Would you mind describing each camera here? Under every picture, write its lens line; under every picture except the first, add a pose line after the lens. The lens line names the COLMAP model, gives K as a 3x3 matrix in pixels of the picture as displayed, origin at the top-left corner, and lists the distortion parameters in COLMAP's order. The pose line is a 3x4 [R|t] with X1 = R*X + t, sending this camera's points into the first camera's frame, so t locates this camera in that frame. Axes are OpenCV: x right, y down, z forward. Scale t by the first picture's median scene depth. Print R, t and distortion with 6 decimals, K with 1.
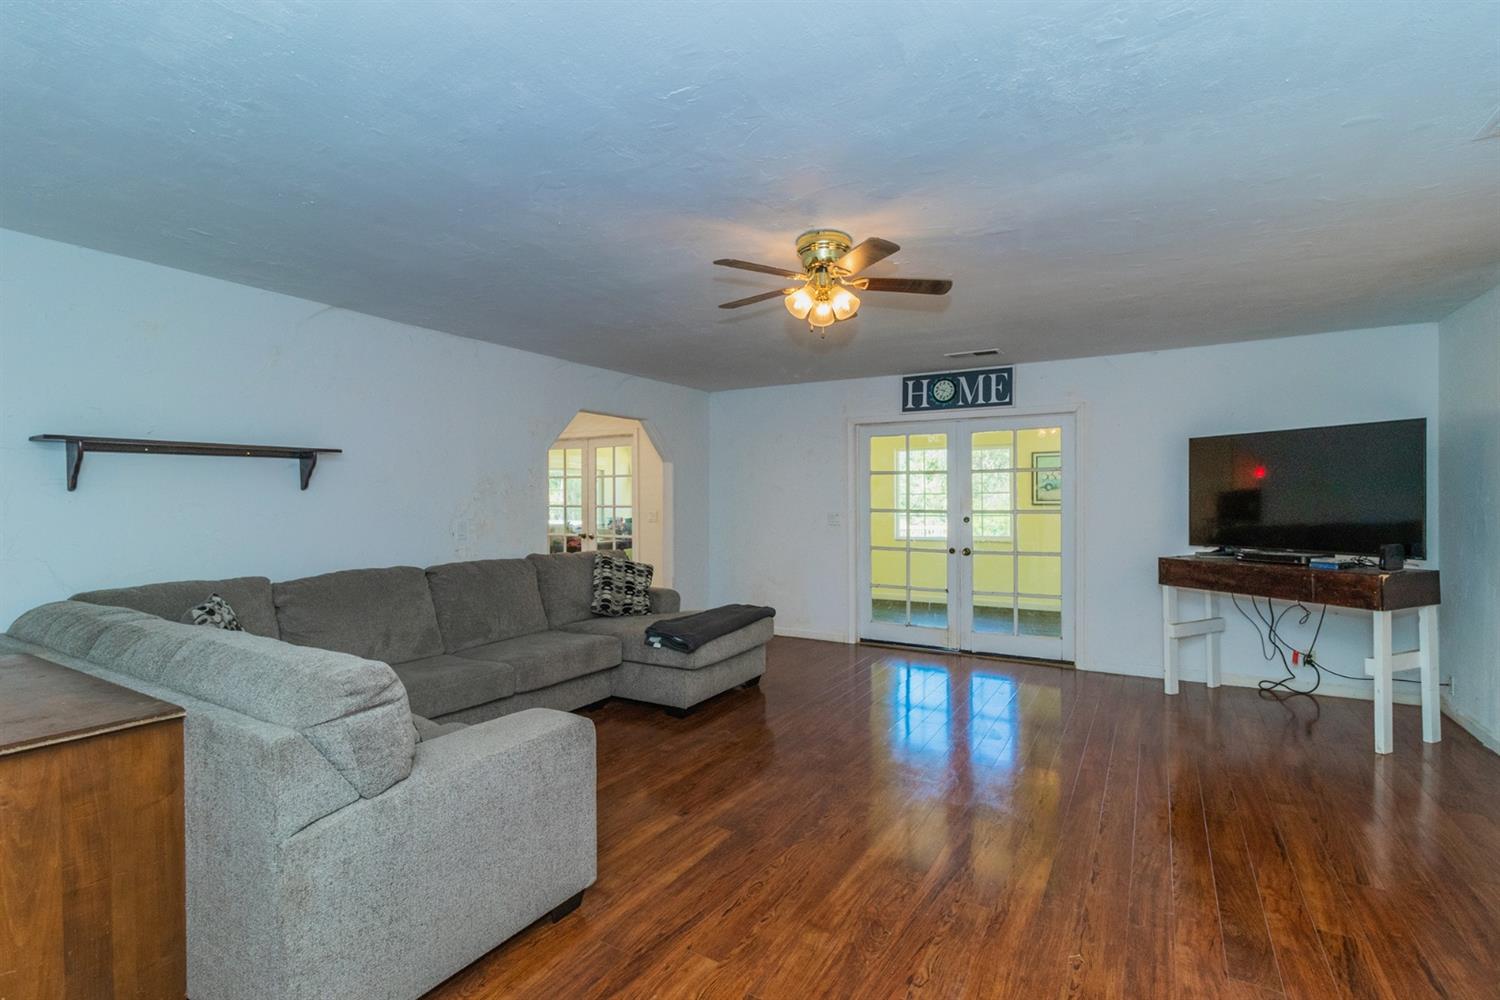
lens RADIAL K [[695.2, 0, 750.0], [0, 695.2, 500.0], [0, 0, 1]] dist [-0.001412, -0.000290]
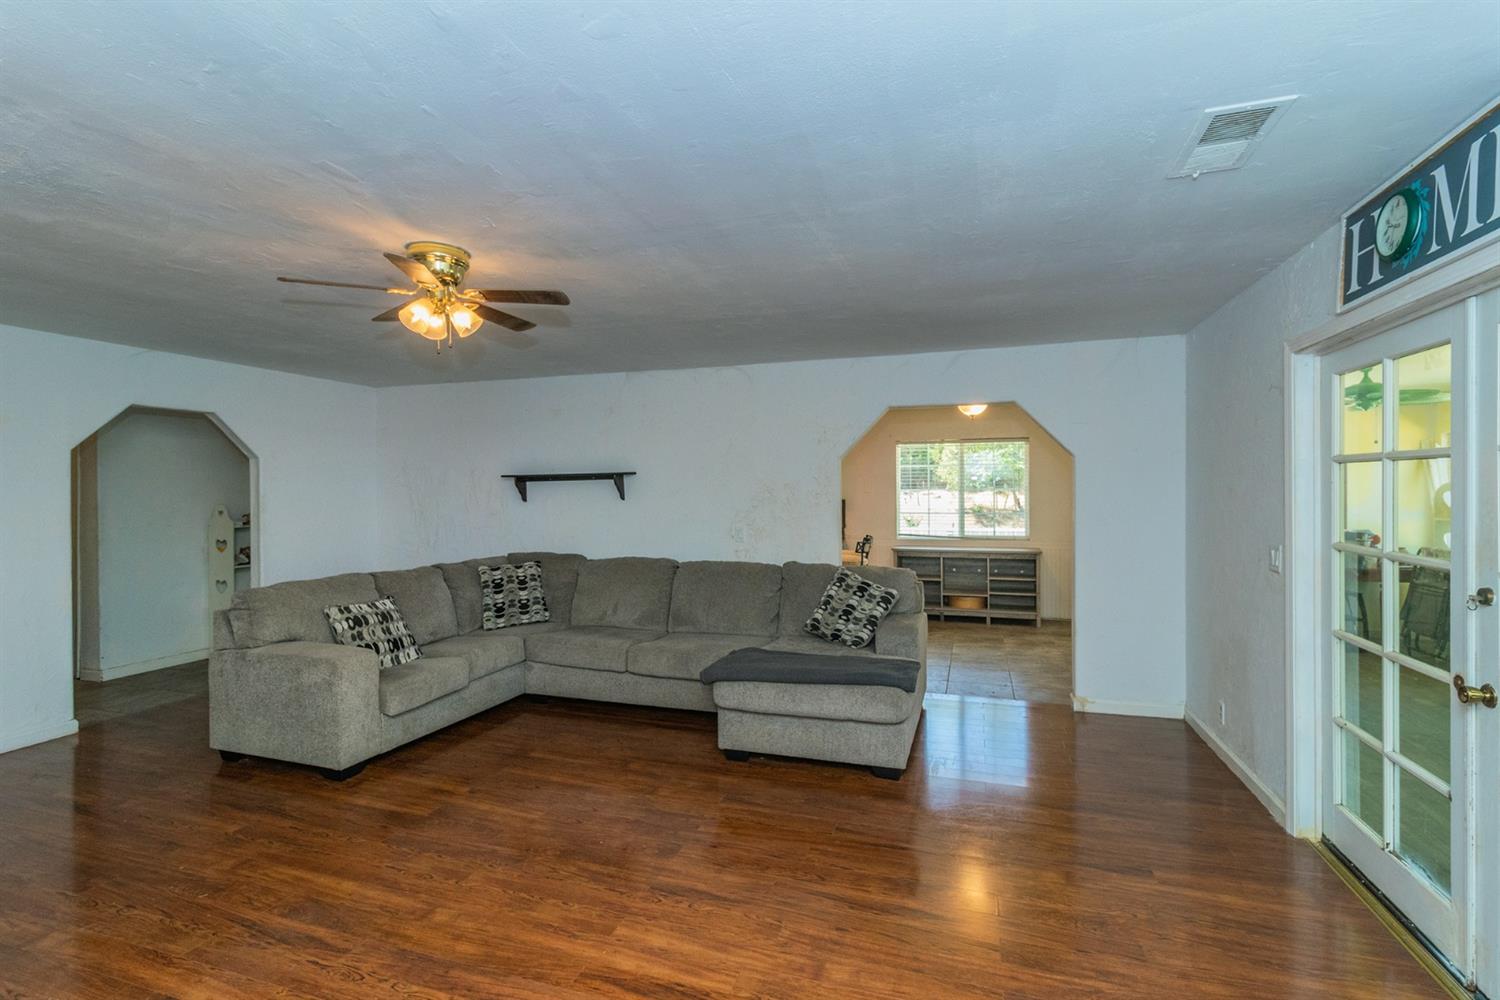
lens RADIAL K [[700.5, 0, 751.5], [0, 700.5, 488.6], [0, 0, 1]] dist [-0.000832, -0.000789]
pose [[0.213603, -0.004712, -0.976909, 1.047384], [0.000353, 0.999989, -0.004746, -0.037326], [0.976921, 0.000669, 0.213602, 1.117803]]
